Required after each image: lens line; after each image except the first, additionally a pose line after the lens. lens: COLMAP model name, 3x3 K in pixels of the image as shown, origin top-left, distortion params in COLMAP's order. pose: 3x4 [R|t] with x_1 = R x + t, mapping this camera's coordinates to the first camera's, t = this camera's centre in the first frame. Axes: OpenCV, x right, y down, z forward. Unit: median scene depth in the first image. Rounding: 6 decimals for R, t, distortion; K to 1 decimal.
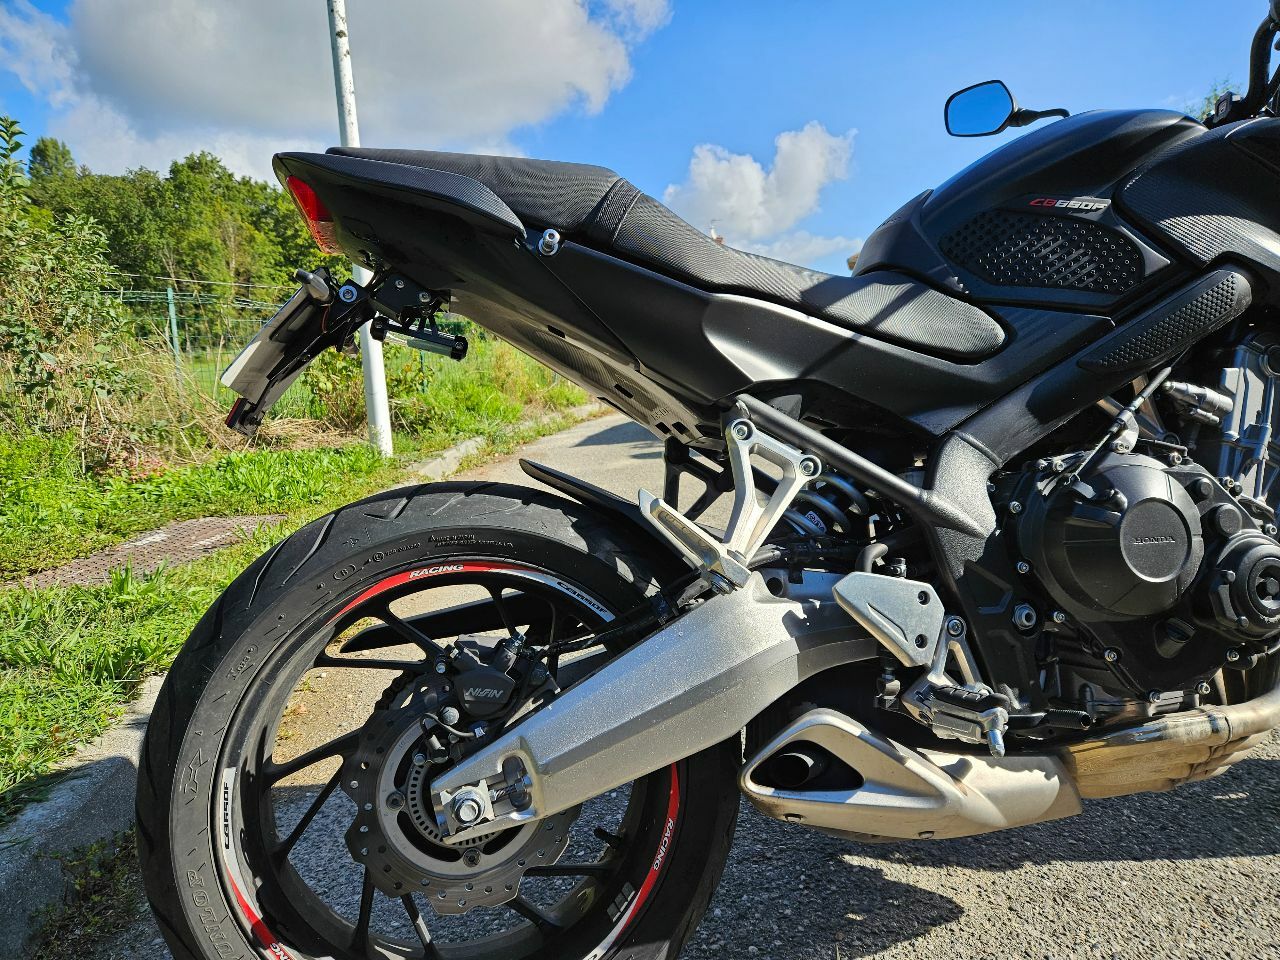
lens RADIAL K [[849.4, 0, 643.4], [0, 849.4, 479.9], [0, 0, 1]] dist [0.067245, -0.056778]
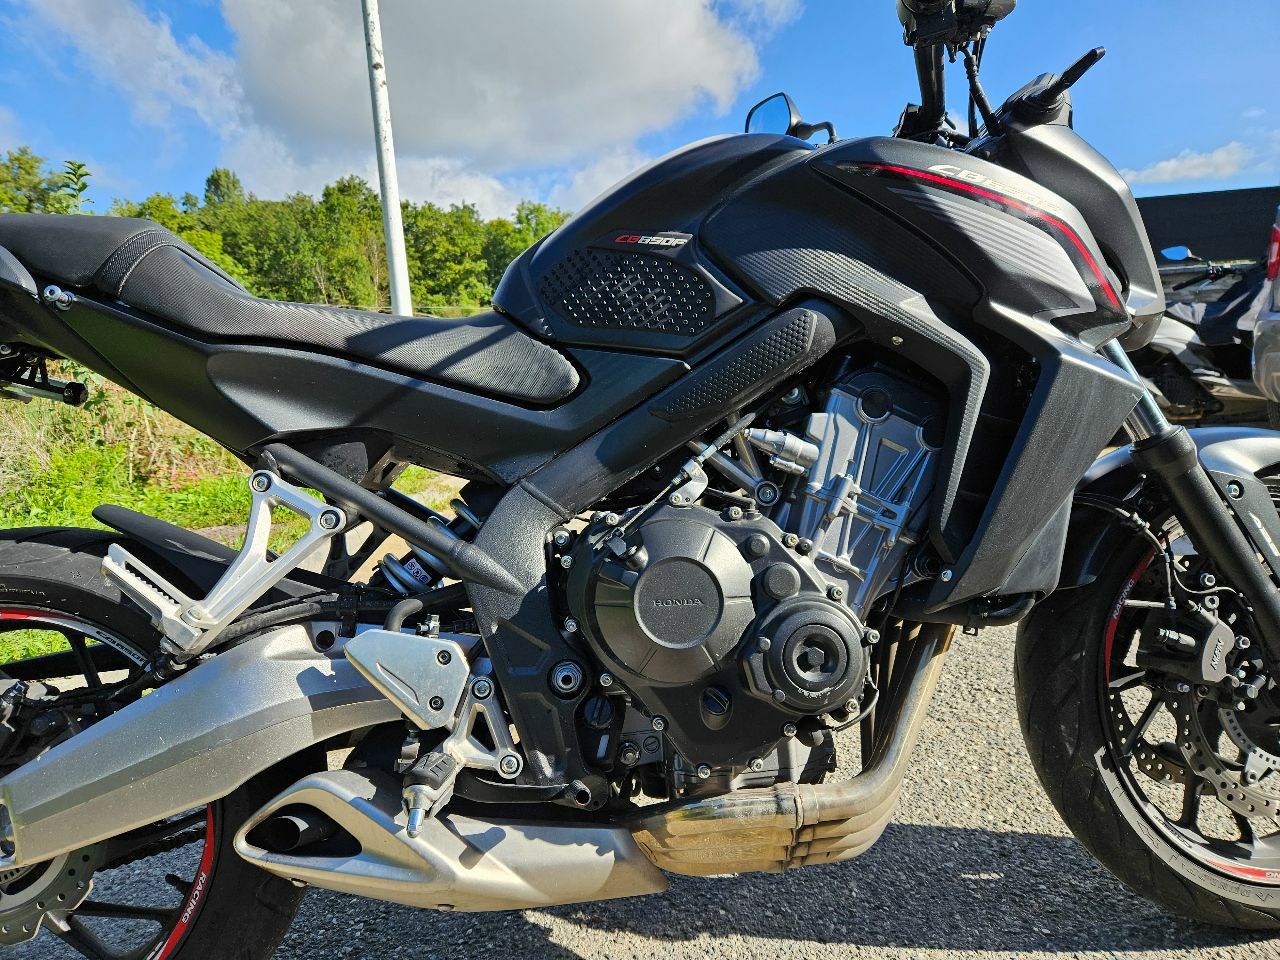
lens RADIAL K [[849.4, 0, 638.5], [0, 849.4, 473.6], [0, 0, 1]] dist [0.067245, -0.056778]
pose [[0.988423, 0.005406, -0.151624, 0.629156], [-0.006978, 0.999927, -0.009834, -0.055362], [0.151560, 0.010778, 0.988389, 0.077287]]
